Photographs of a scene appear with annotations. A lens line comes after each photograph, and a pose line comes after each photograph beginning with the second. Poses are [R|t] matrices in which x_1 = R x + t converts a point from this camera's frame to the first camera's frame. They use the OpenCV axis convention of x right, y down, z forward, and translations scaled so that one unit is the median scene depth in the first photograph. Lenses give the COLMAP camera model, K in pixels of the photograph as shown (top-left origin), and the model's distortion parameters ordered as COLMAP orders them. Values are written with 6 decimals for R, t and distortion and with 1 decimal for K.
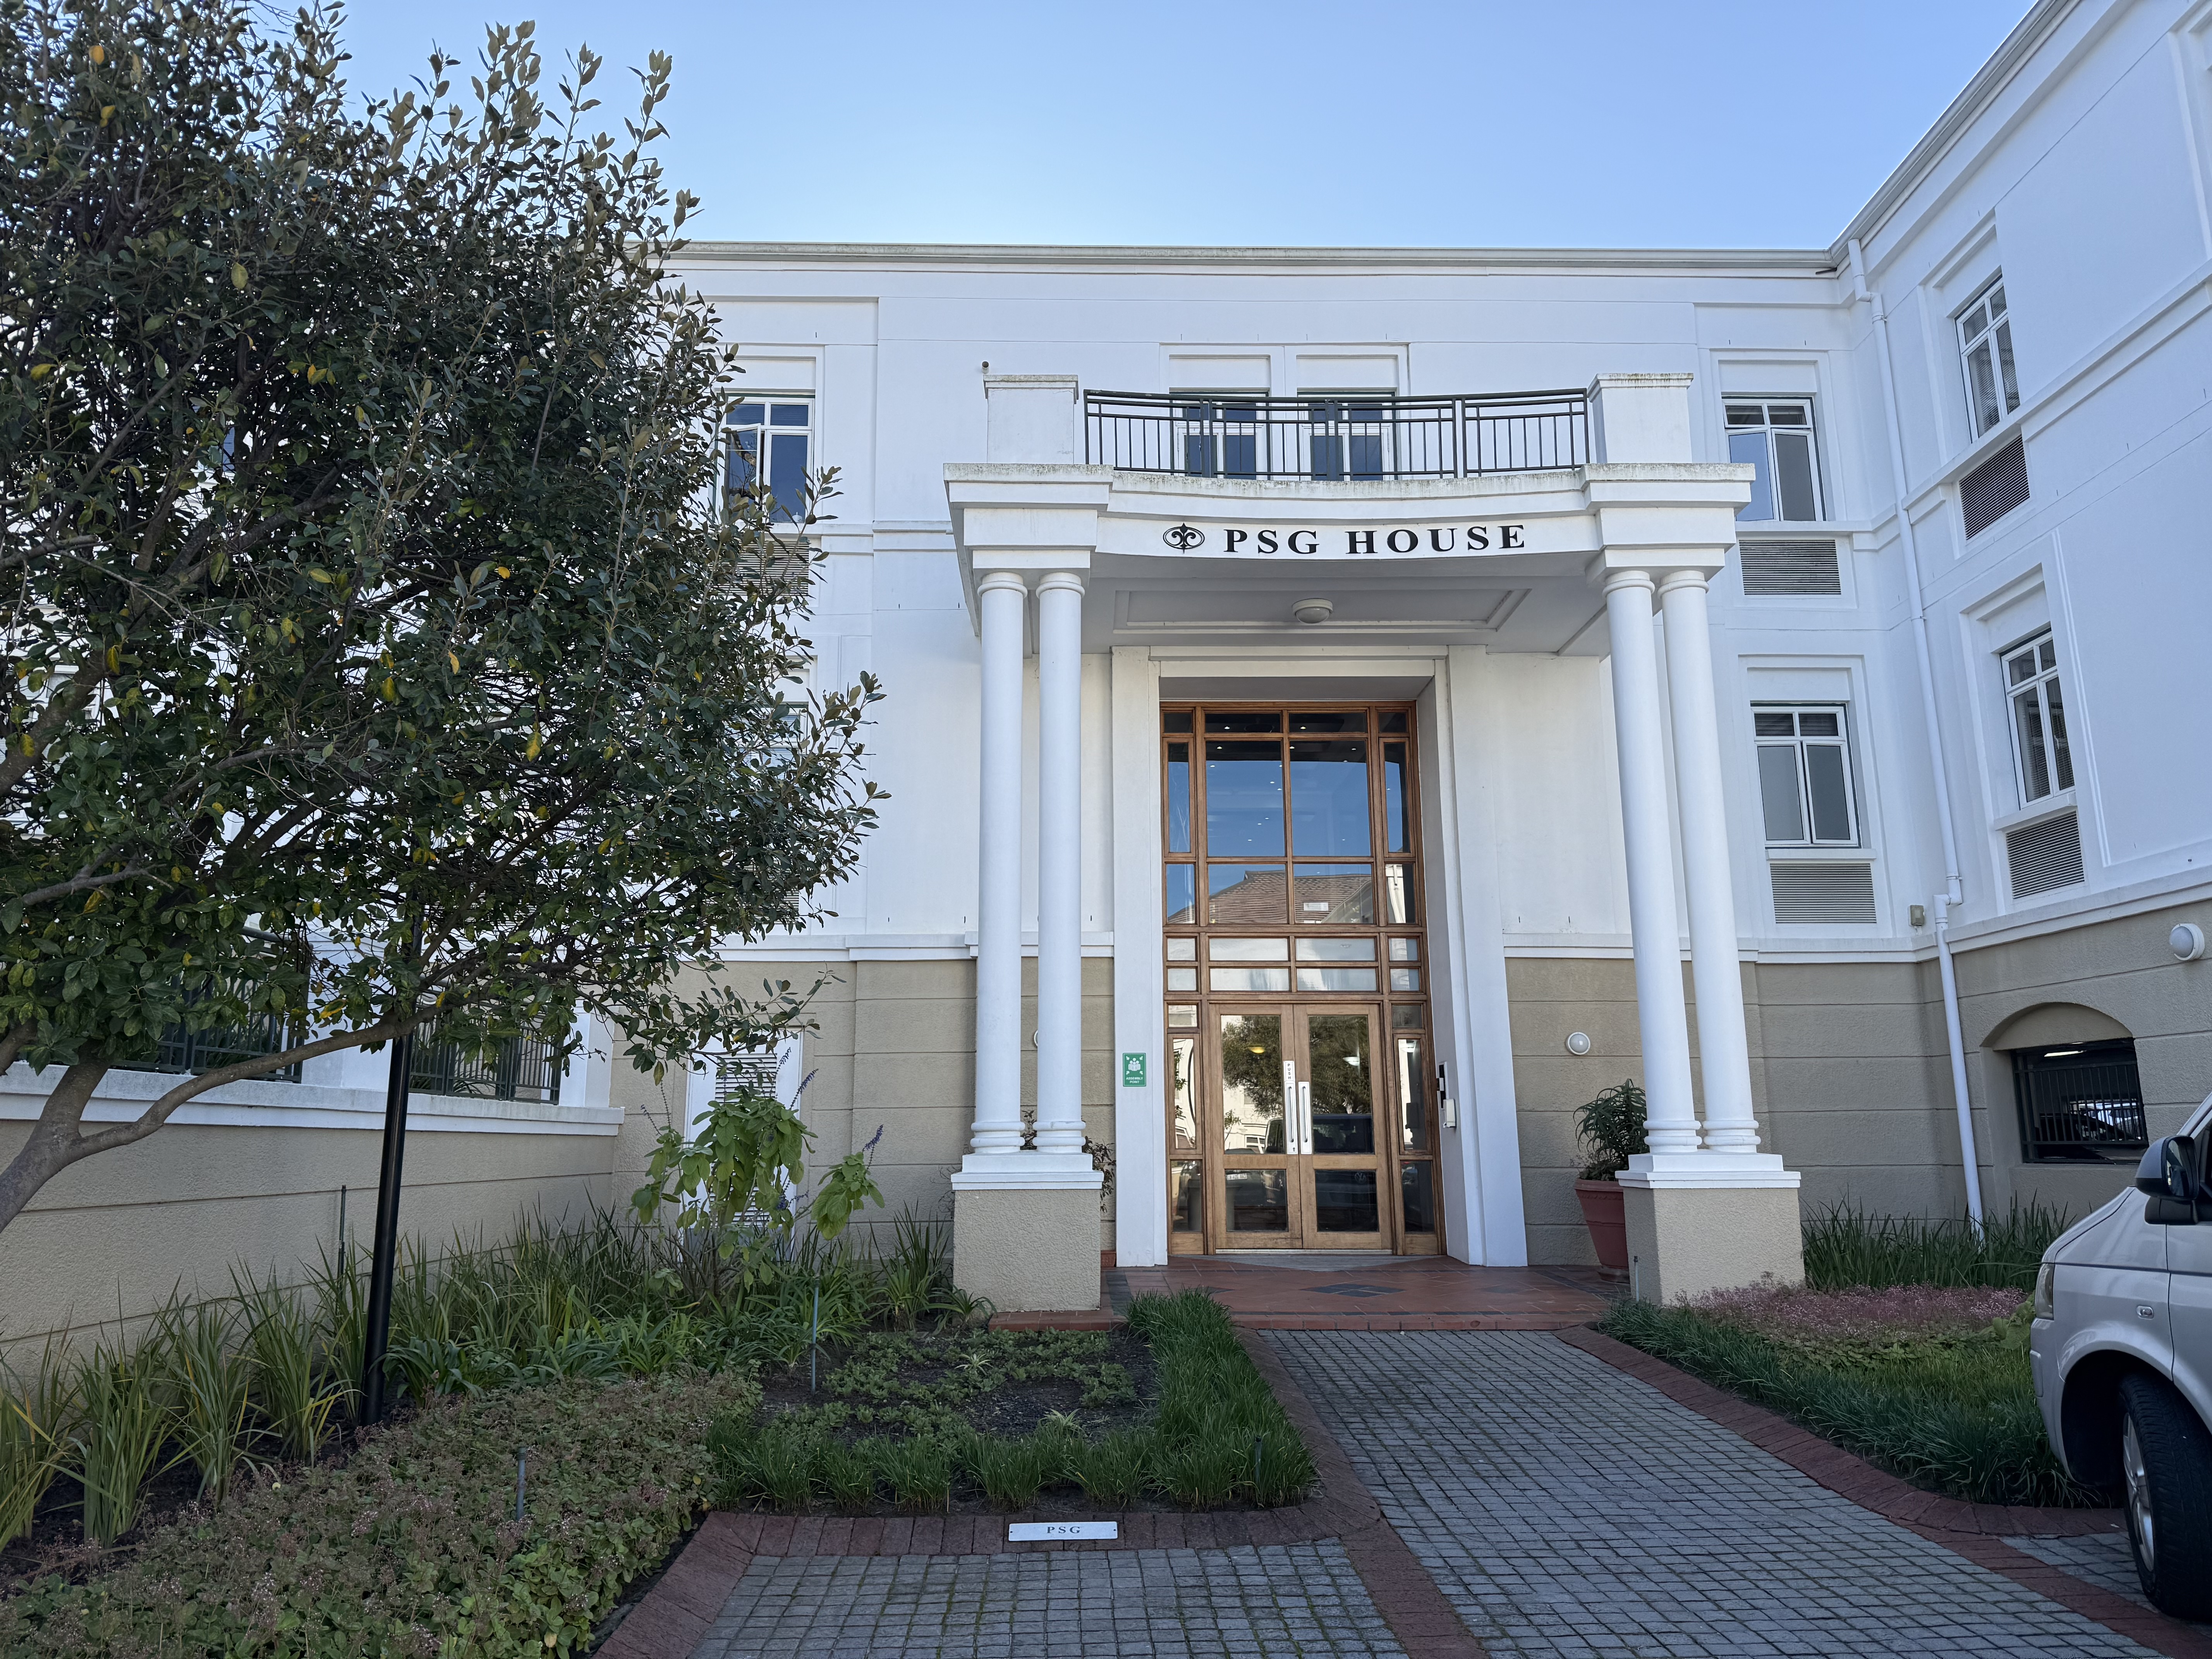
lens RADIAL K [[1550.5, 0, 1098.6], [0, 1550.5, 822.0], [0, 0, 1]] dist [0.053368, -0.002426]
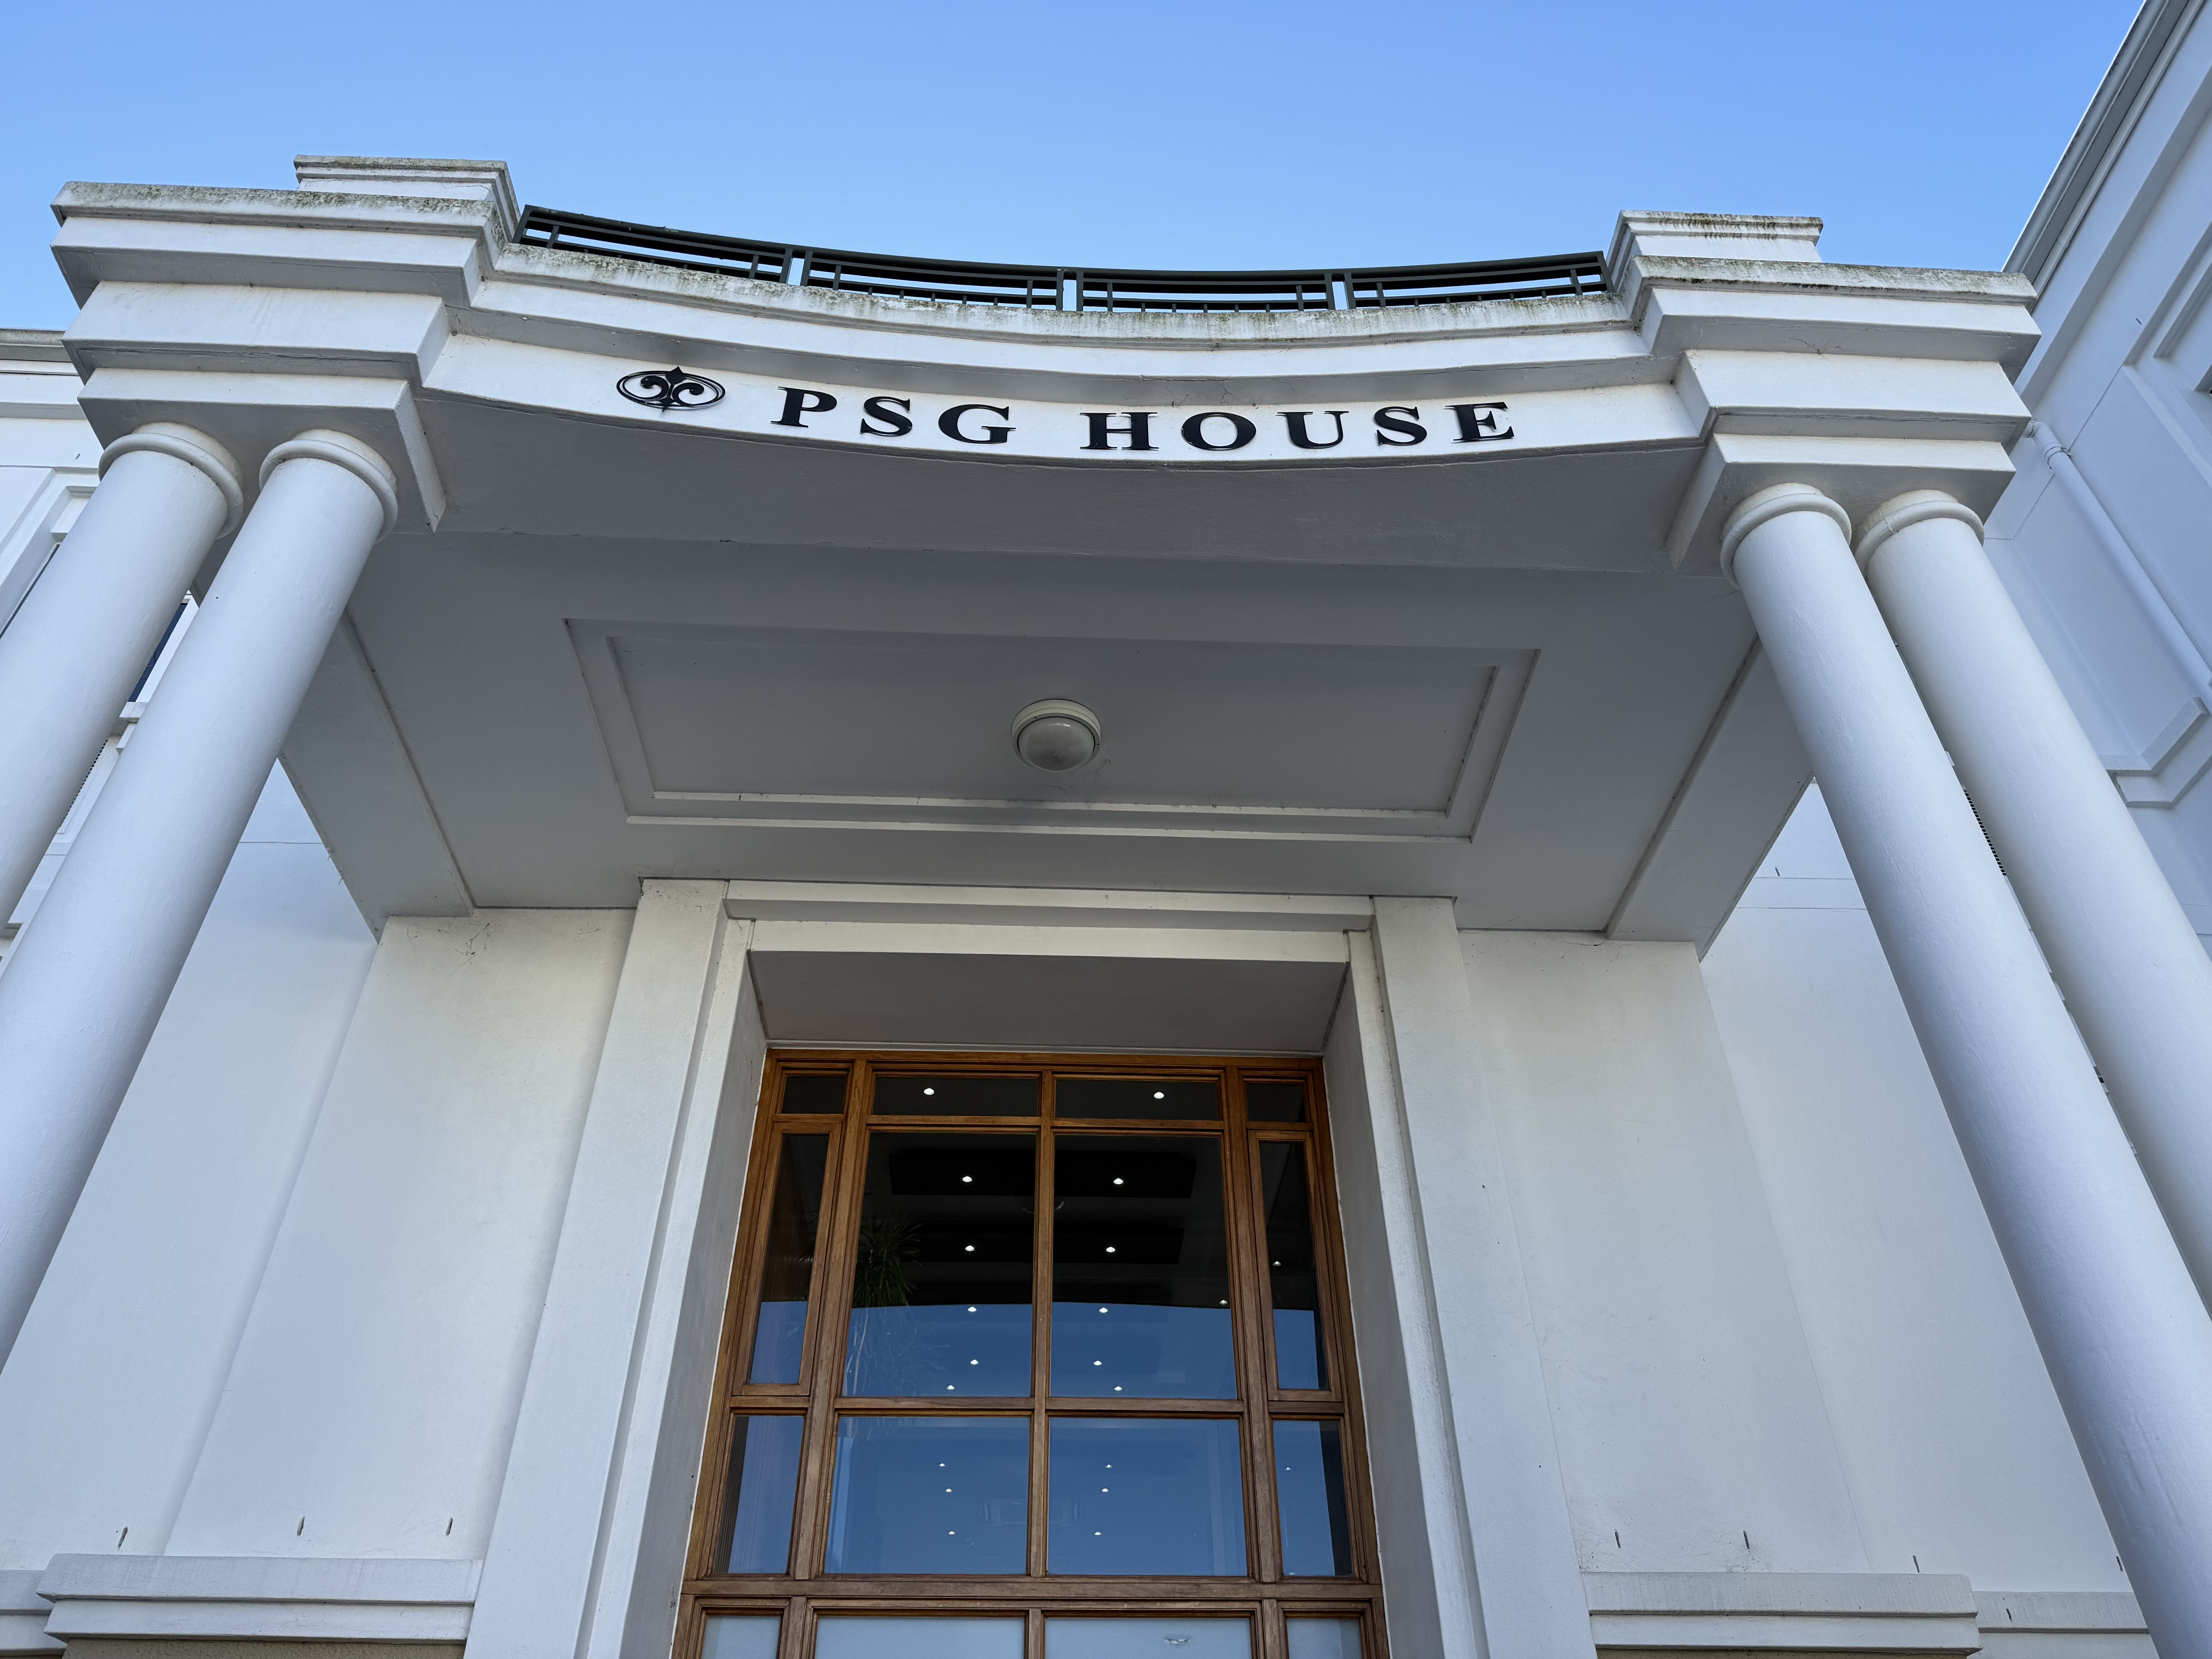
lens RADIAL K [[1550.5, 0, 1124.9], [0, 1550.5, 824.1], [0, 0, 1]] dist [0.053368, -0.002426]
pose [[0.999265, 0.018770, 0.033433, 0.159022], [-0.000888, 0.883066, -0.469249, 0.103924], [-0.038332, 0.468874, 0.882433, 0.688088]]
